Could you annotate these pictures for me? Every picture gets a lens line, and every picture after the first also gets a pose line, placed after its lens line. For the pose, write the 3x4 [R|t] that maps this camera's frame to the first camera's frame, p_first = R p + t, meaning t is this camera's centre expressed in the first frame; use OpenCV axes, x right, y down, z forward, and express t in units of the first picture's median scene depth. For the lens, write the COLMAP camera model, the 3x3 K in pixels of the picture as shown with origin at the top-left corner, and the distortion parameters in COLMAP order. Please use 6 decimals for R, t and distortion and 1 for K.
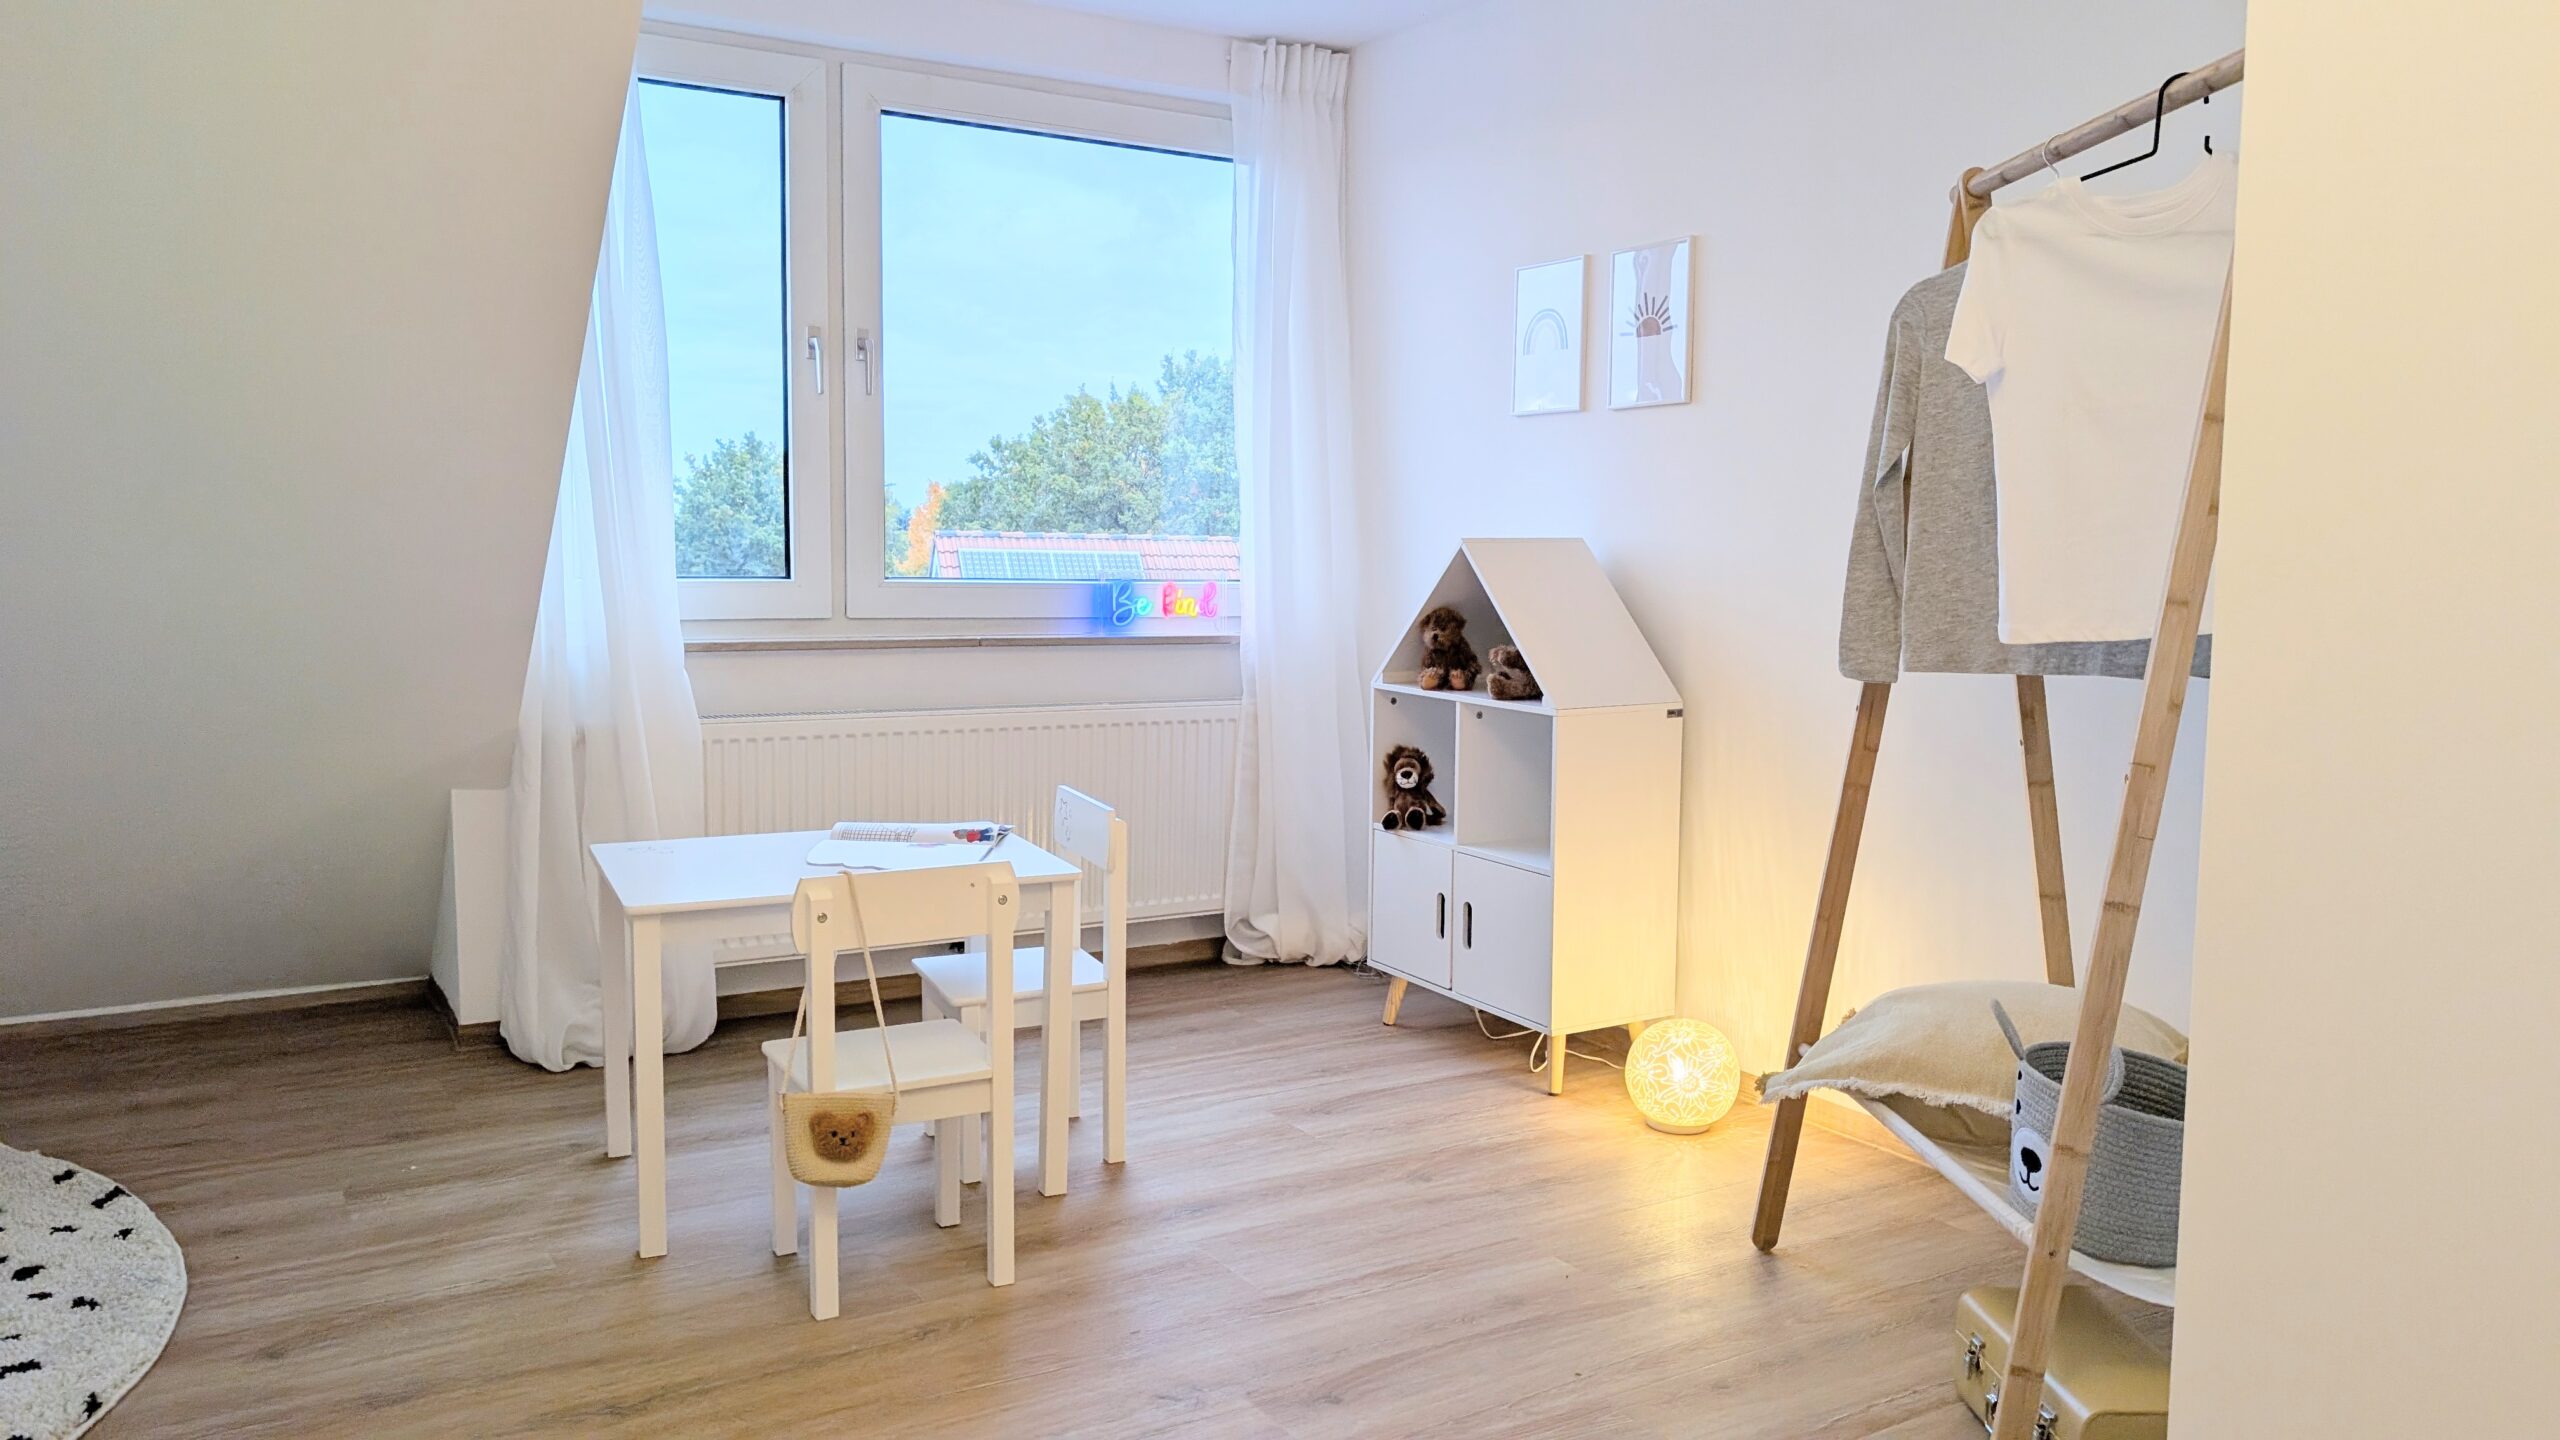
lens RADIAL K [[1894.1, 0, 1303.7], [0, 1894.1, 717.4], [0, 0, 1]] dist [0.072981, -0.117829]
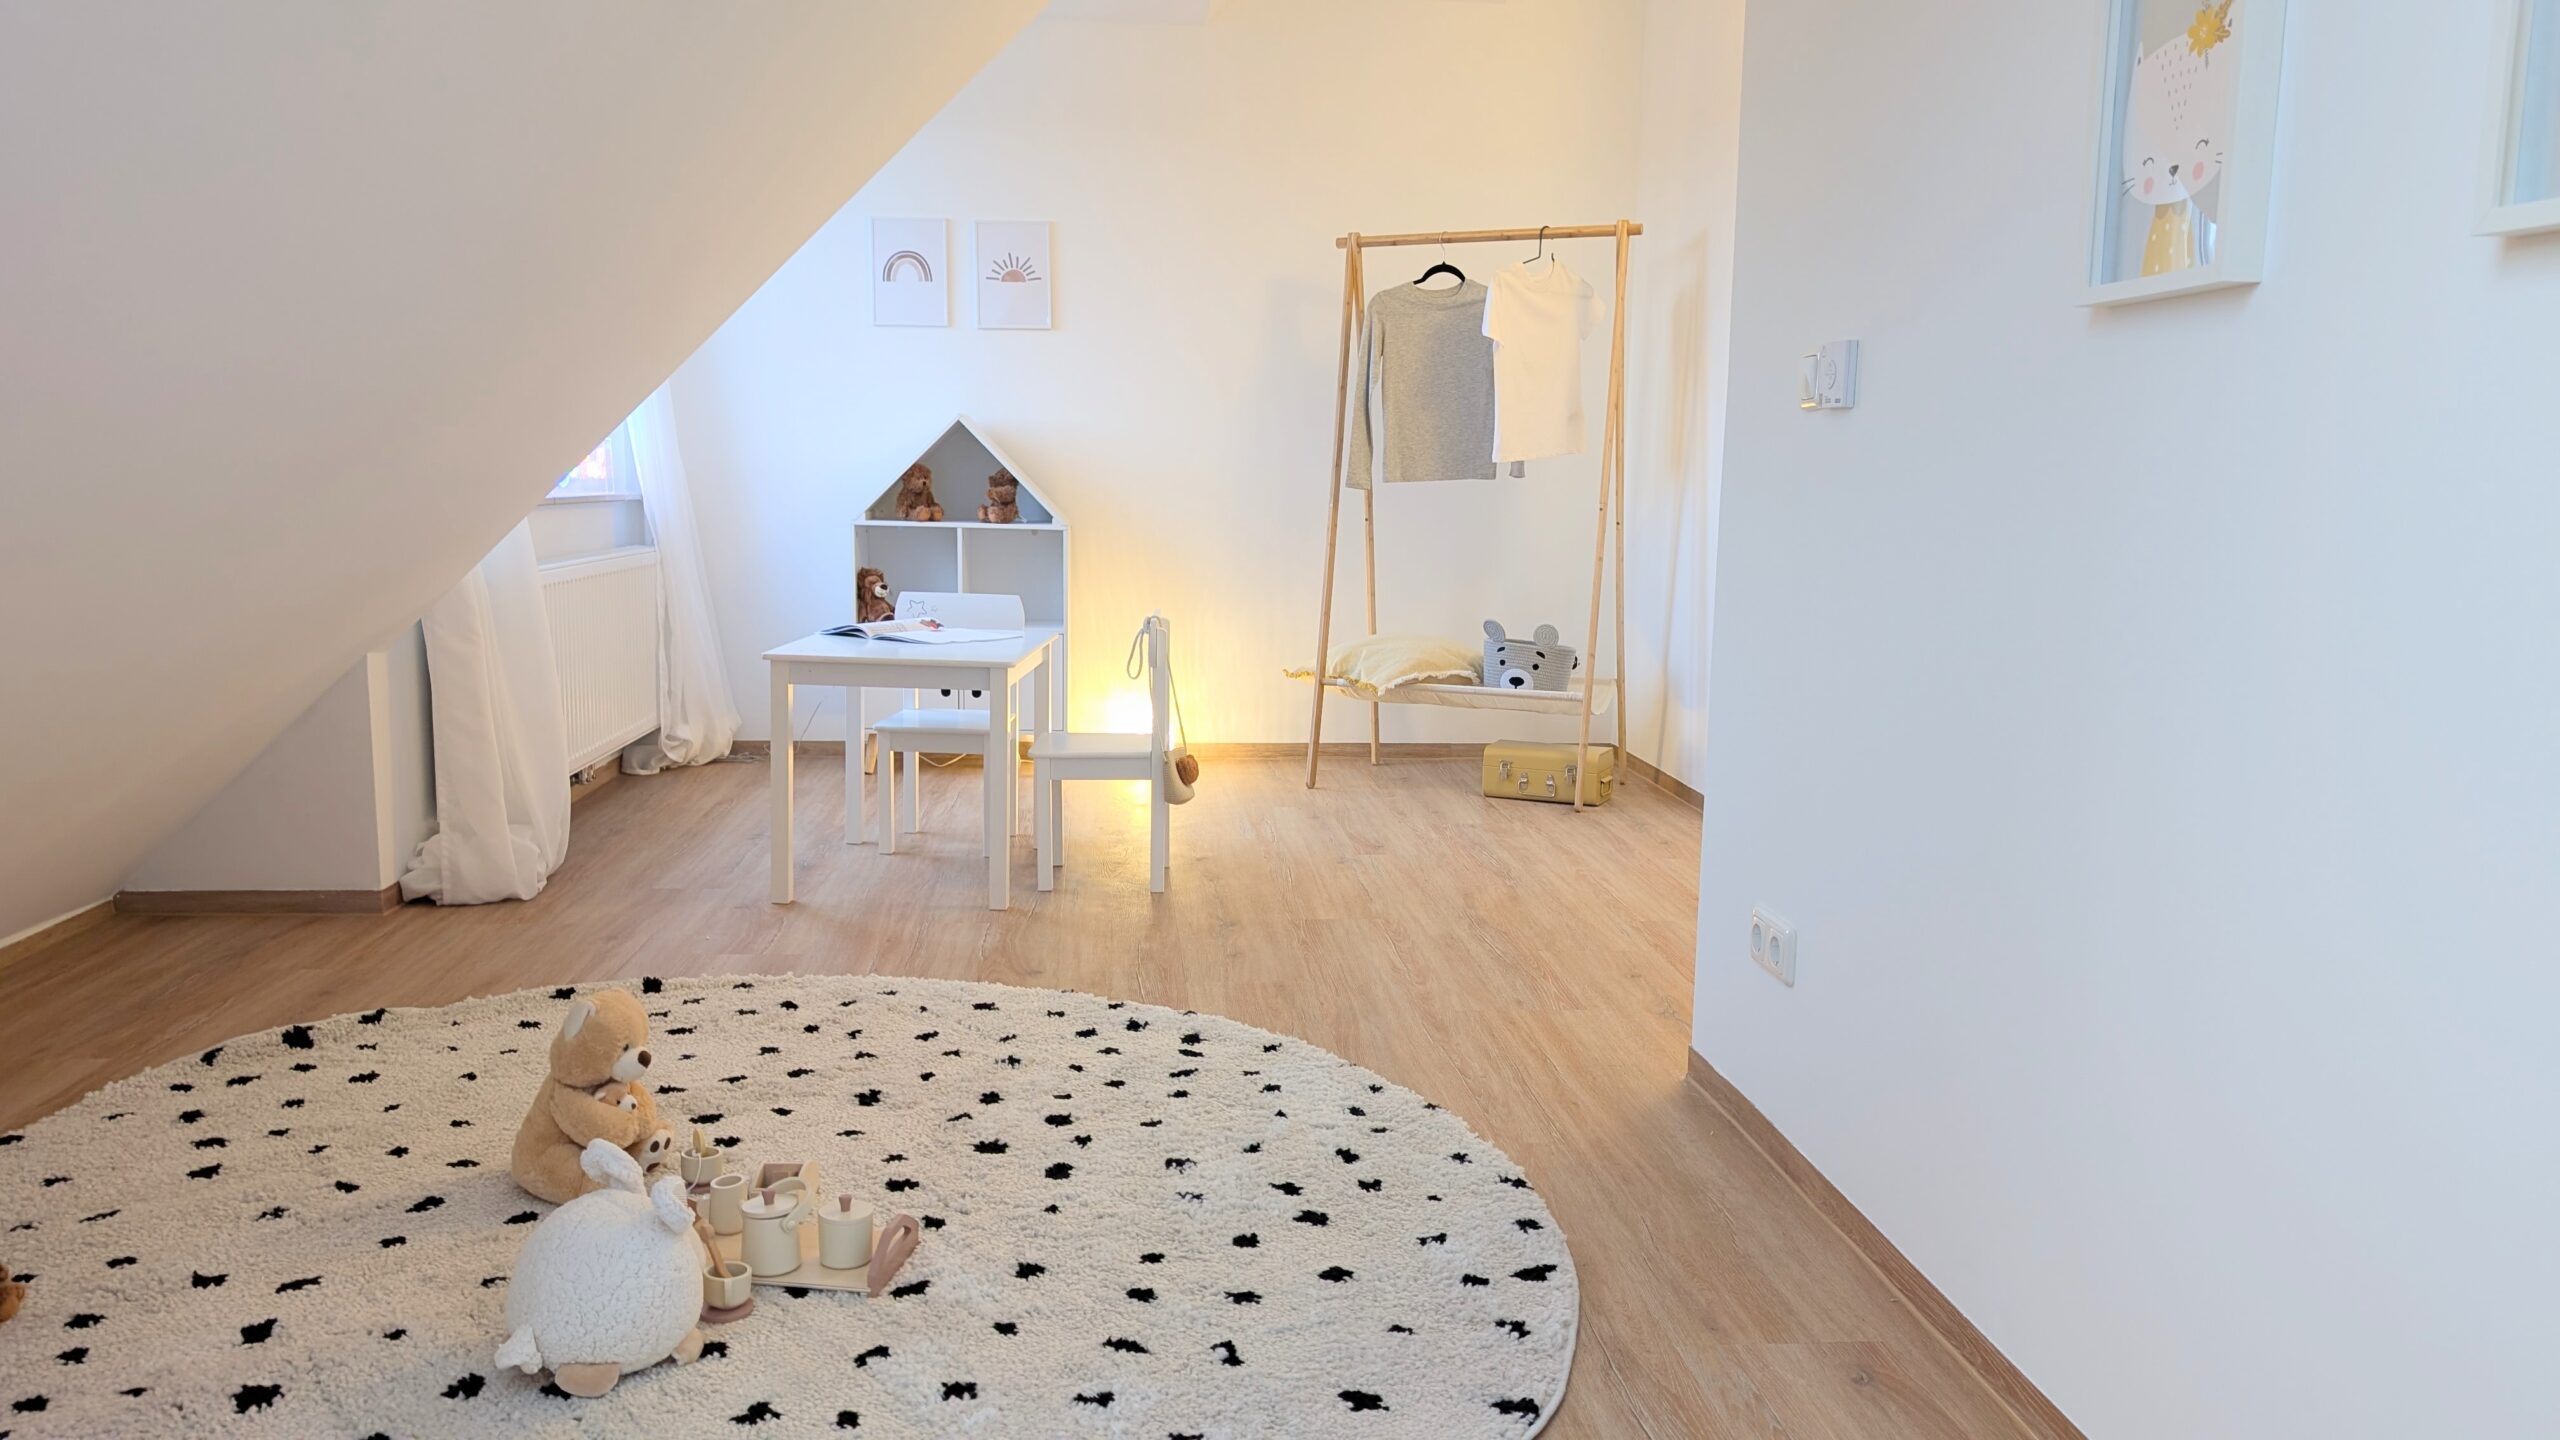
lens RADIAL K [[1894.1, 0, 1303.7], [0, 1894.1, 717.4], [0, 0, 1]] dist [0.072981, -0.117829]
pose [[0.447113, -0.127744, 0.885309, -1.125931], [0.082680, 0.991415, 0.101298, 0.010053], [-0.890648, 0.027905, 0.453836, 0.115025]]
